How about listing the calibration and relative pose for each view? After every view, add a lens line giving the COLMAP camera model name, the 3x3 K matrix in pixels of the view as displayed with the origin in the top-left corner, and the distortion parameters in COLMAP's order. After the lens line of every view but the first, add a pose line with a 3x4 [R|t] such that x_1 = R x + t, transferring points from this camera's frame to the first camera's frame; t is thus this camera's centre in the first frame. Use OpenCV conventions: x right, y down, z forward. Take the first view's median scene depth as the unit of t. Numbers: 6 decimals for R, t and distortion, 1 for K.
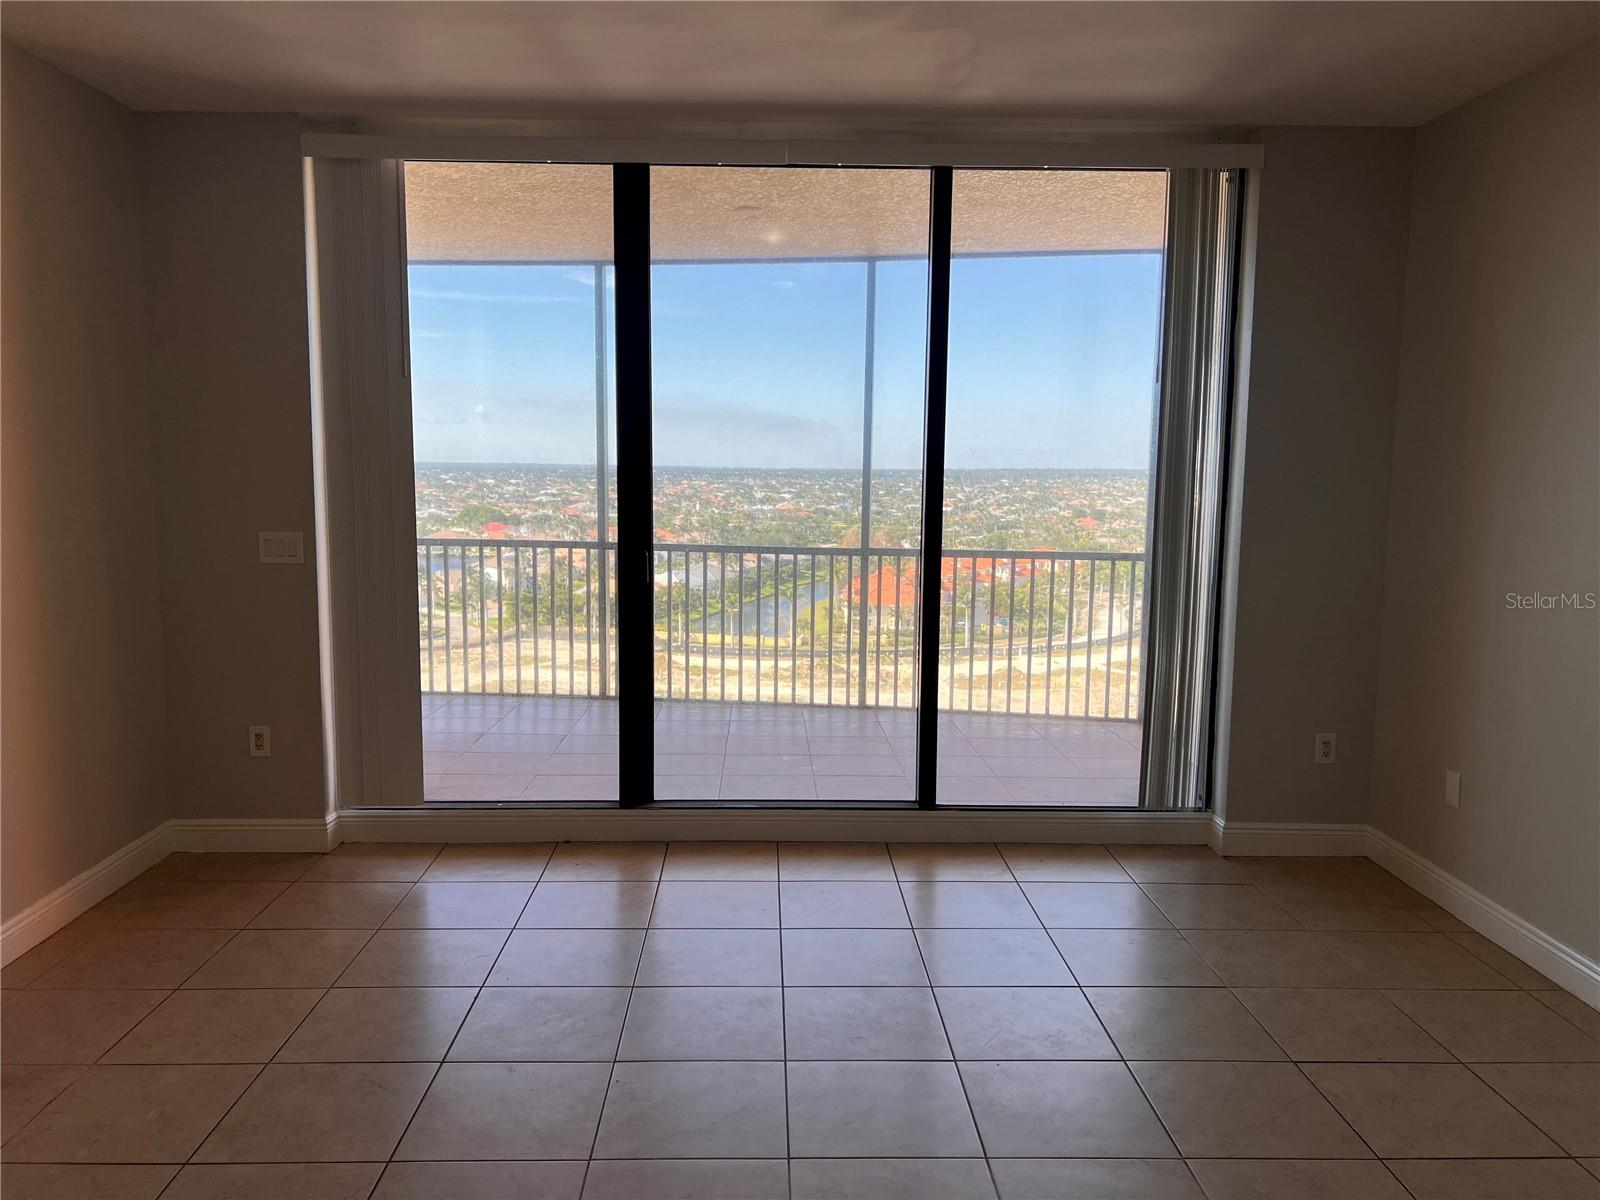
lens RADIAL K [[1189.9, 0, 788.9], [0, 1189.9, 600.0], [0, 0, 1]] dist [0.098738, -0.156054]
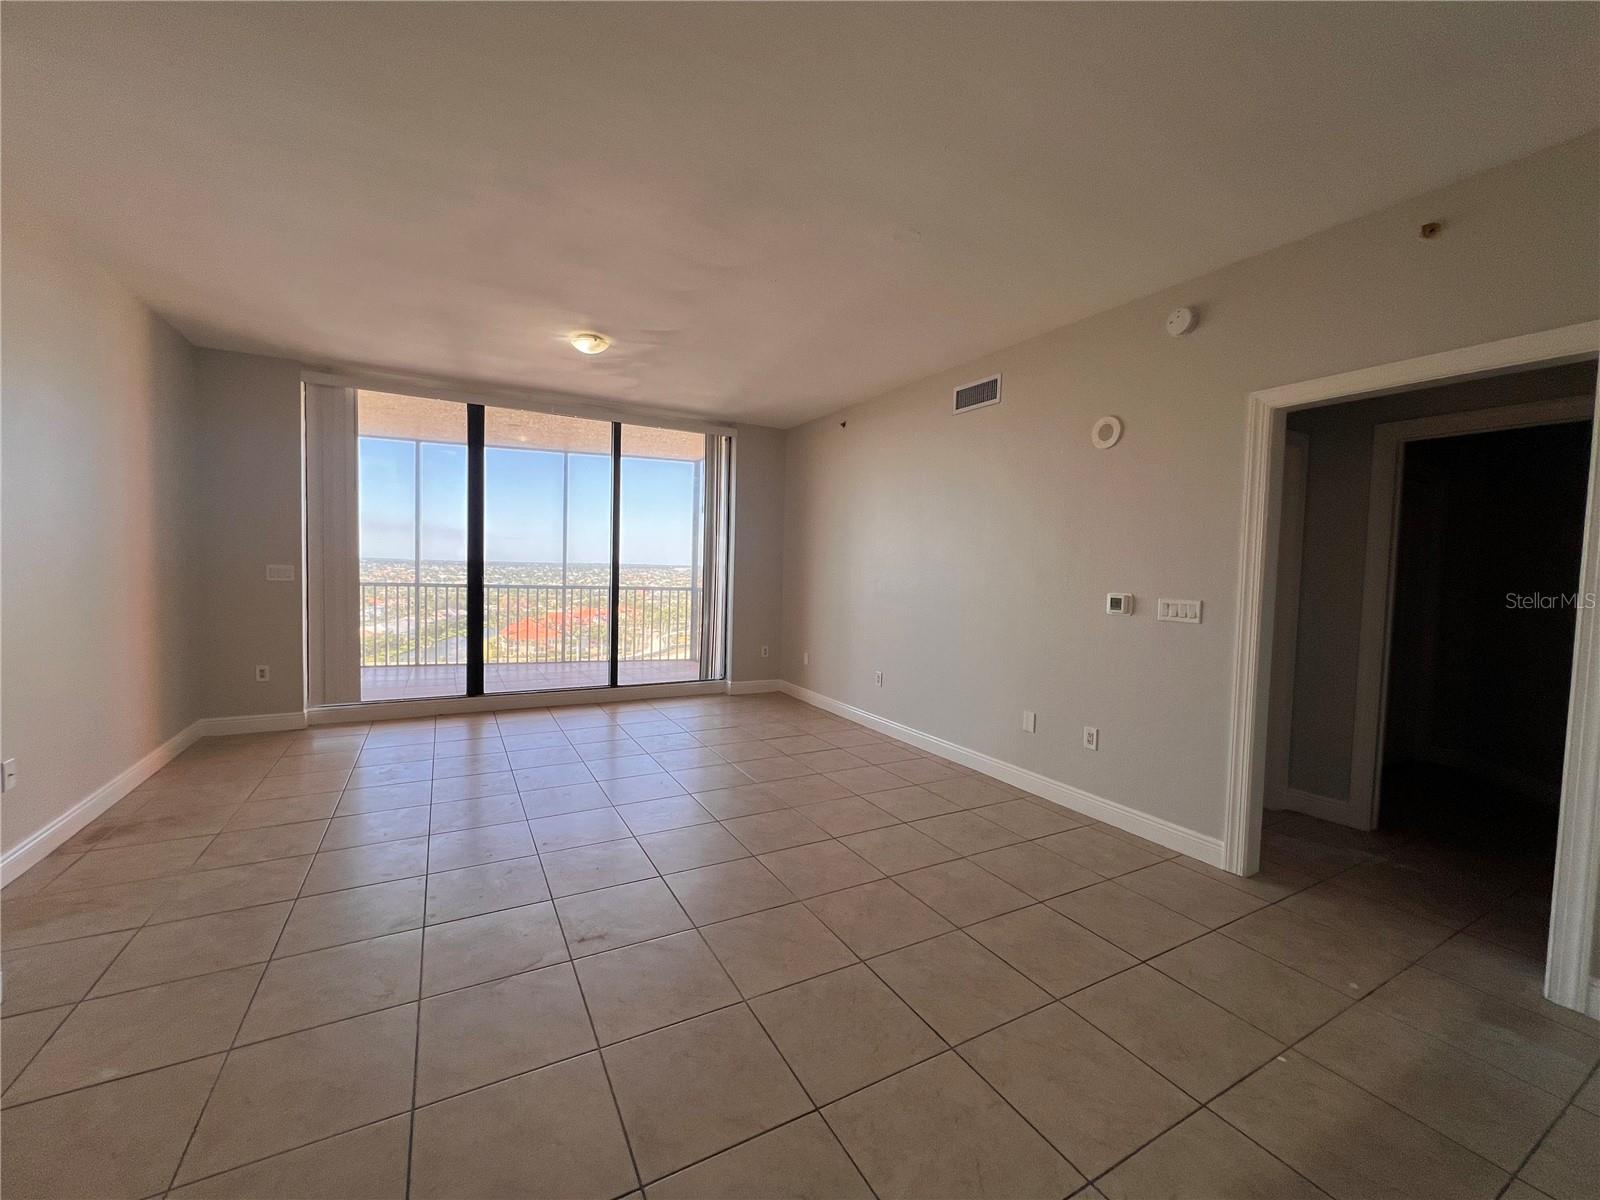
lens RADIAL K [[641.9, 0, 793.6], [0, 641.9, 594.8], [0, 0, 1]] dist [-0.001359, -0.000184]
pose [[0.888435, -0.005625, 0.458968, -0.149957], [0.033897, 0.997999, -0.053384, 0.072861], [-0.457750, 0.062986, 0.886847, -0.297264]]
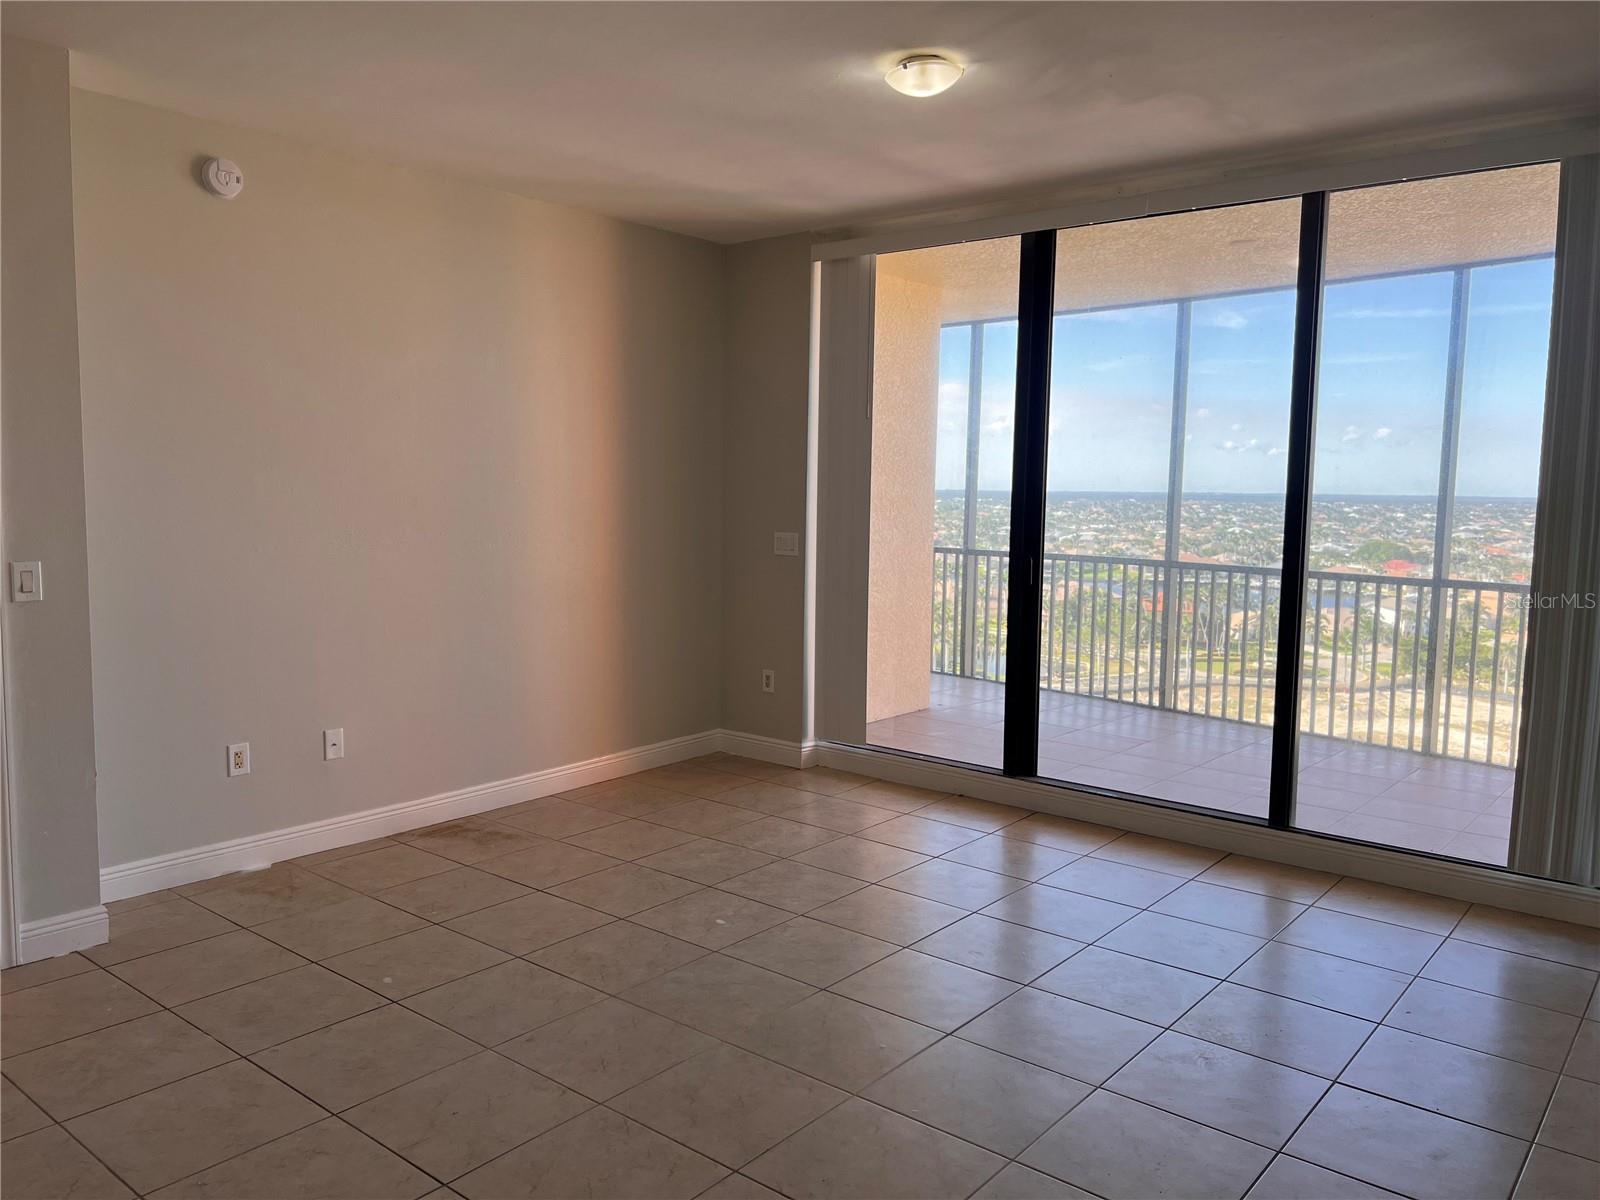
lens RADIAL K [[1189.9, 0, 788.9], [0, 1189.9, 600.0], [0, 0, 1]] dist [0.098738, -0.156054]
pose [[0.759312, 0.066381, -0.647332, 0.456712], [-0.082966, 0.996541, 0.004873, 0.013622], [0.645416, 0.050006, 0.762193, -0.043679]]
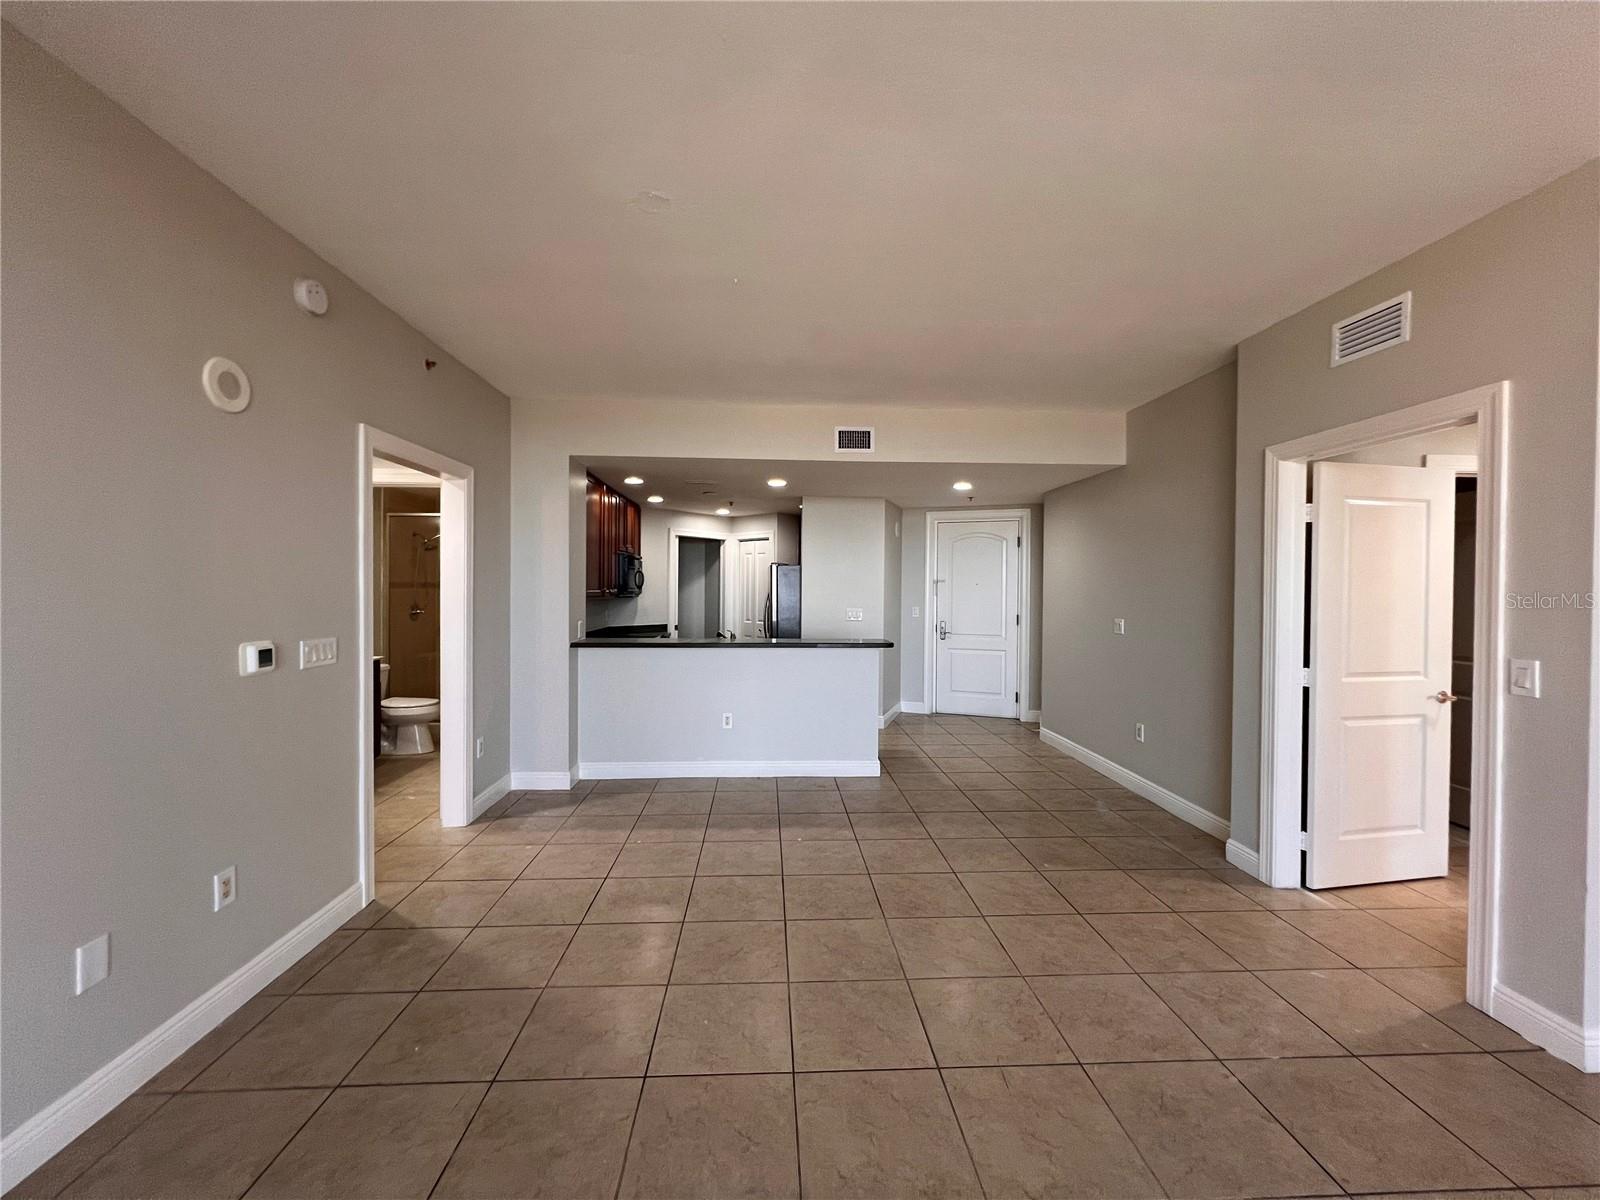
lens RADIAL K [[641.9, 0, 793.6], [0, 641.9, 594.8], [0, 0, 1]] dist [-0.001359, -0.000184]
pose [[-0.999616, -0.016658, -0.022167, 0.113729], [-0.019355, 0.991634, 0.127625, -0.057635], [0.019855, 0.128005, -0.991575, 0.645130]]
